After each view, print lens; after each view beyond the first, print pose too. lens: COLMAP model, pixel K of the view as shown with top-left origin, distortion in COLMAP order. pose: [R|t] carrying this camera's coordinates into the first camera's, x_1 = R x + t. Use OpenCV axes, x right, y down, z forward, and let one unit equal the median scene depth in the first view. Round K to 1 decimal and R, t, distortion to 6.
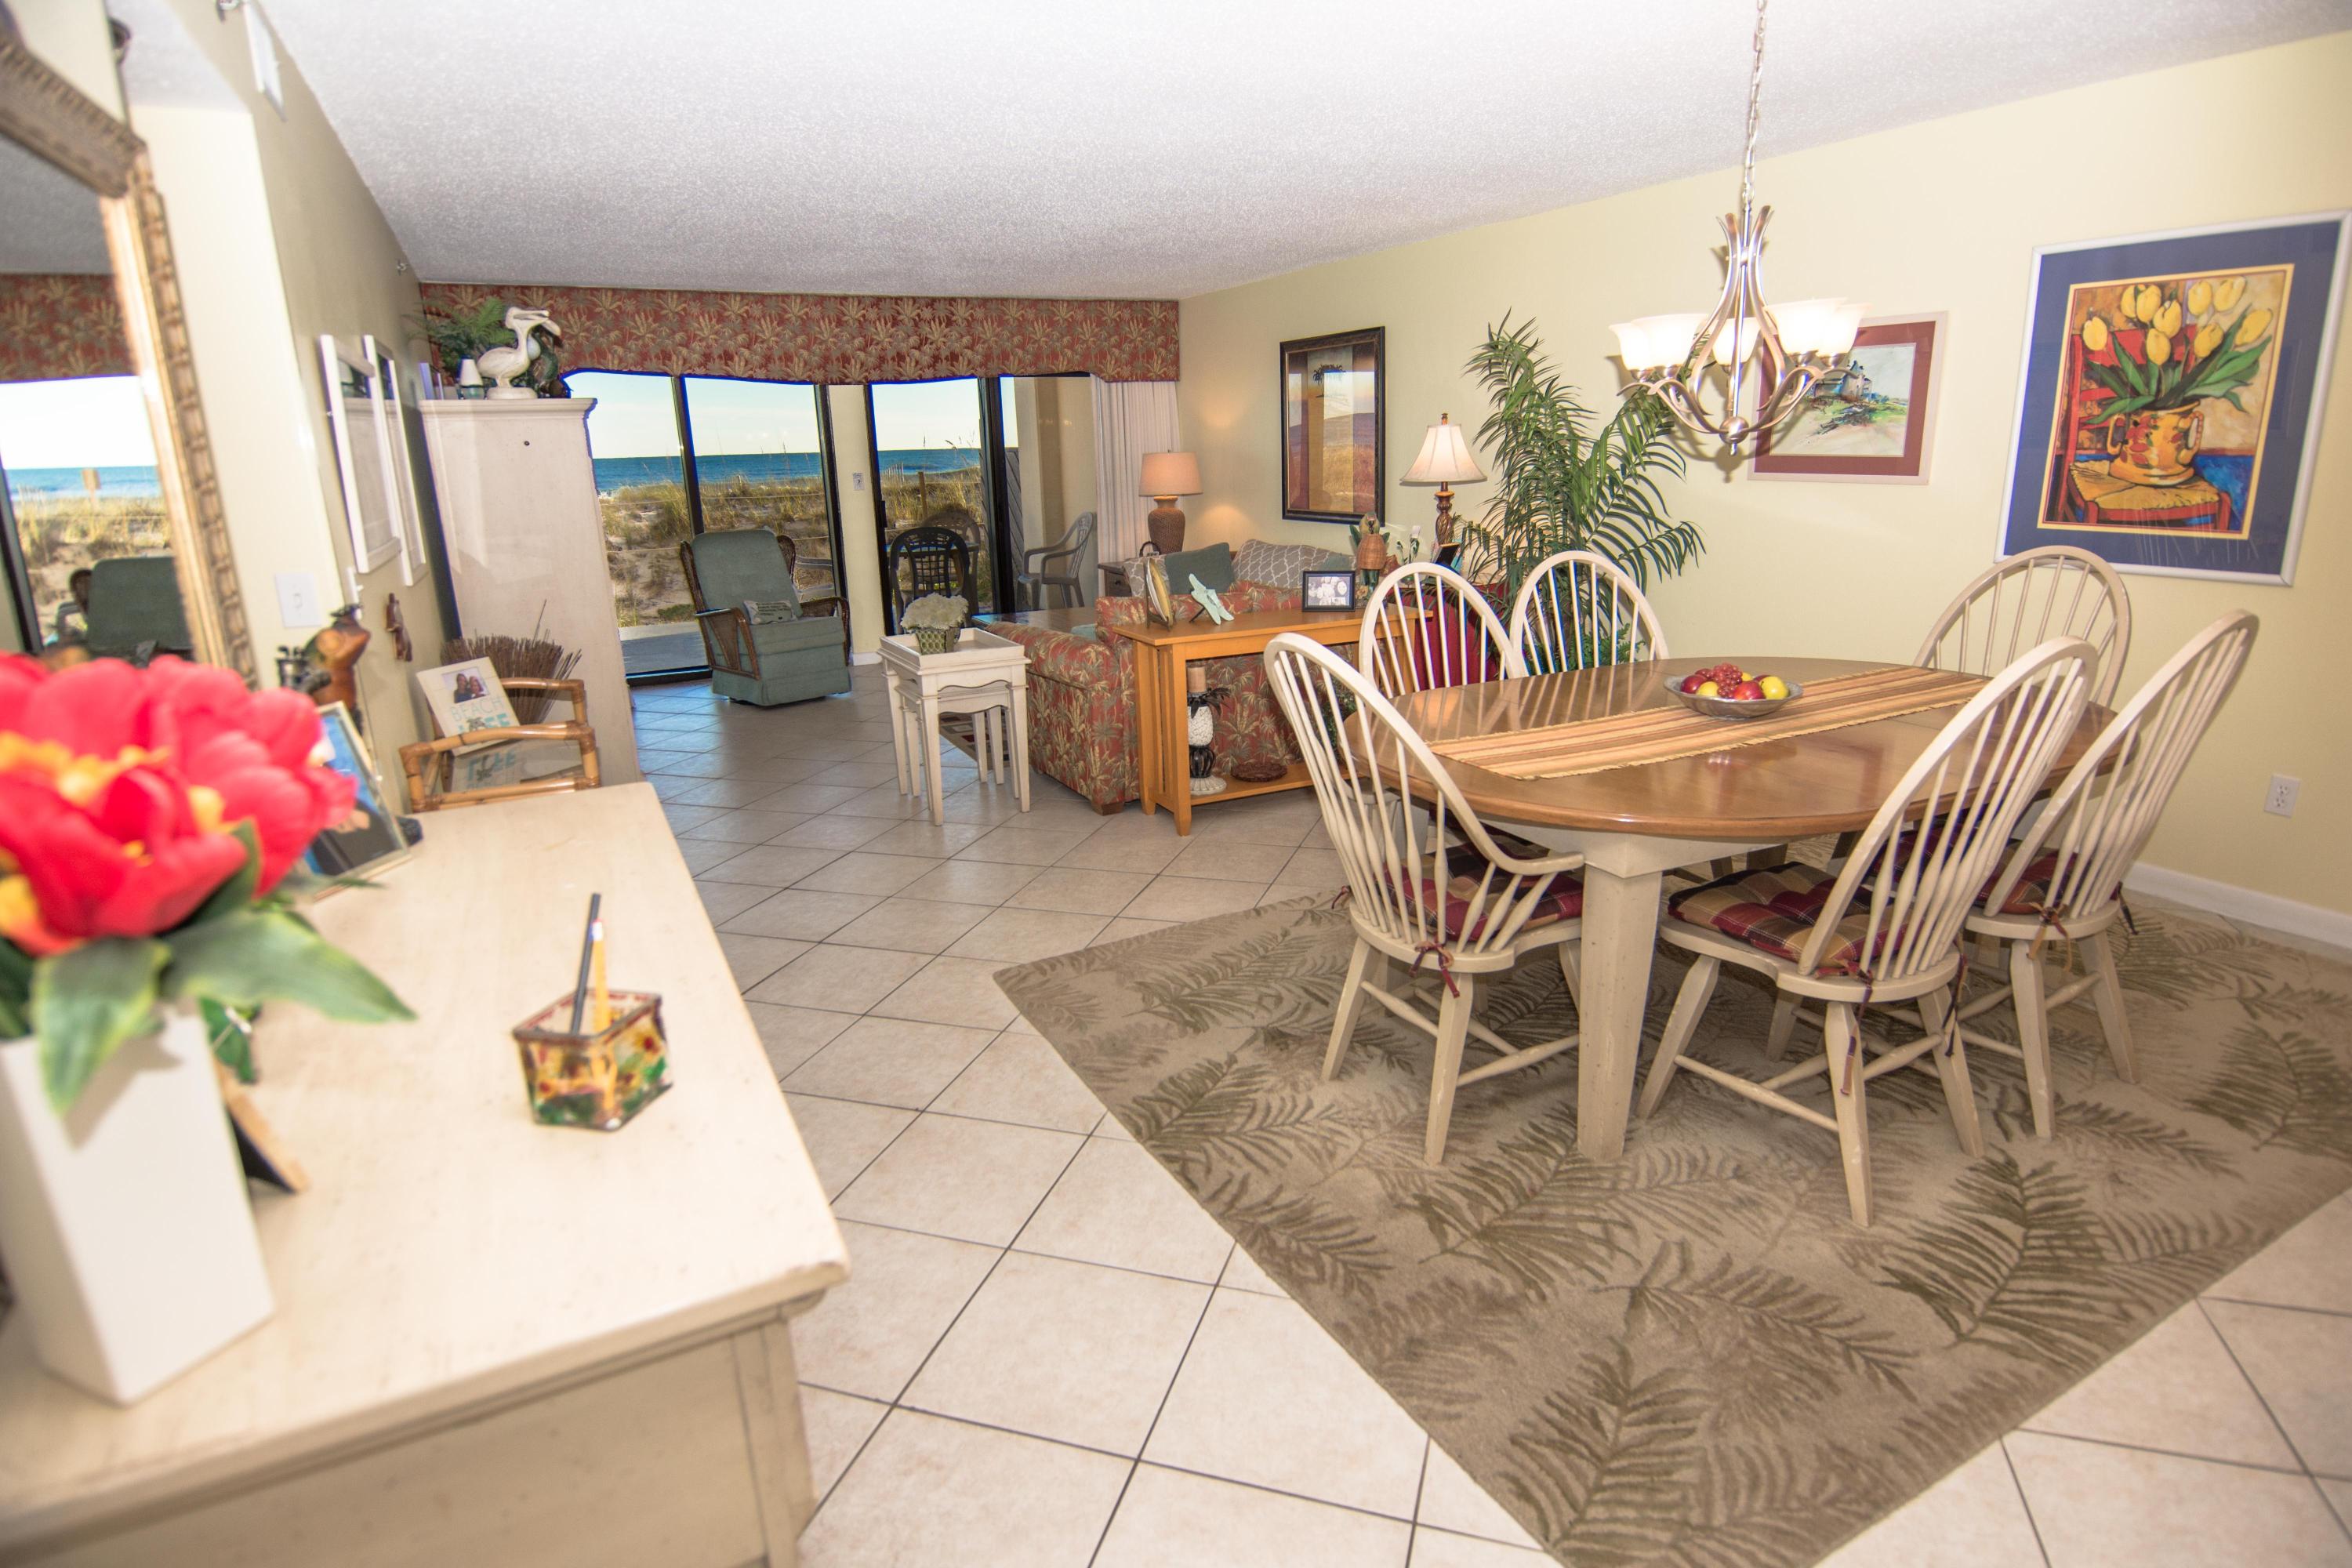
lens RADIAL K [[1260.8, 0, 1203.2], [0, 1260.8, 781.6], [0, 0, 1]] dist [0.019896, -0.028218]
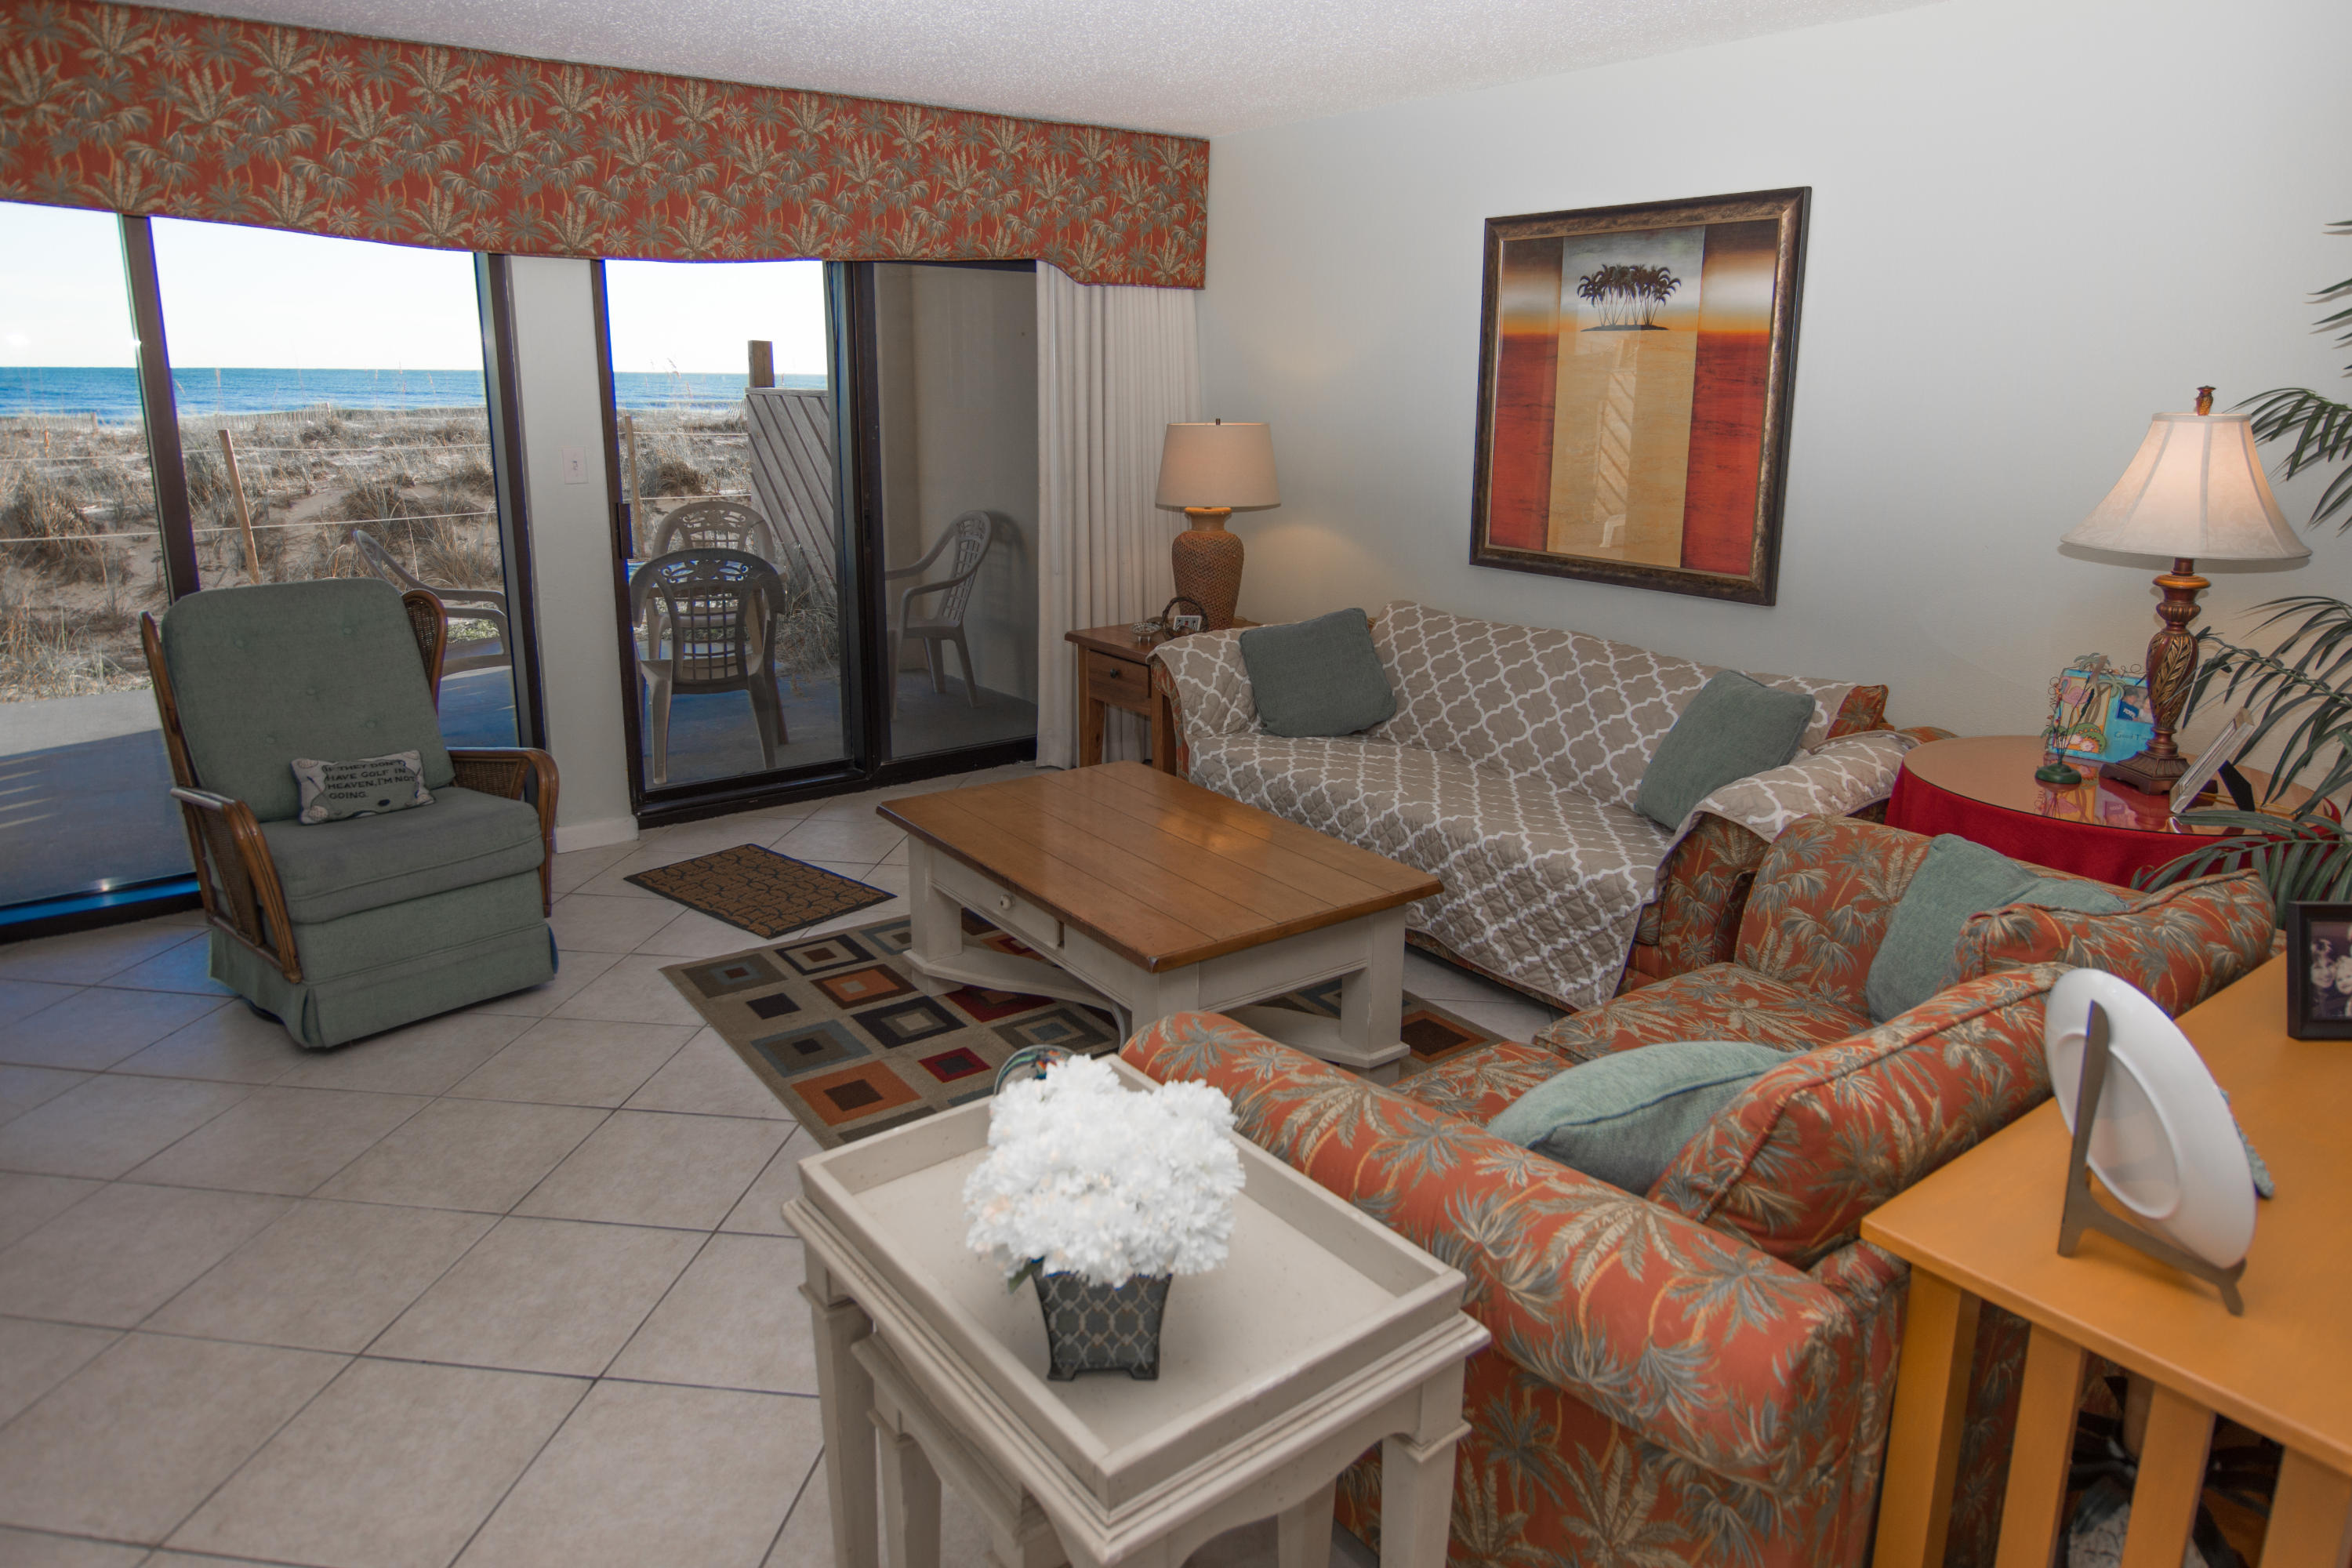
lens RADIAL K [[1429.3, 0, 1177.8], [0, 1429.3, 683.5], [0, 0, 1]] dist [0.008183, 0.001628]
pose [[0.983215, 0.001169, 0.182445, -0.146720], [0.008751, 0.998526, -0.053558, -0.123828], [-0.182239, 0.054255, 0.981756, 0.436689]]
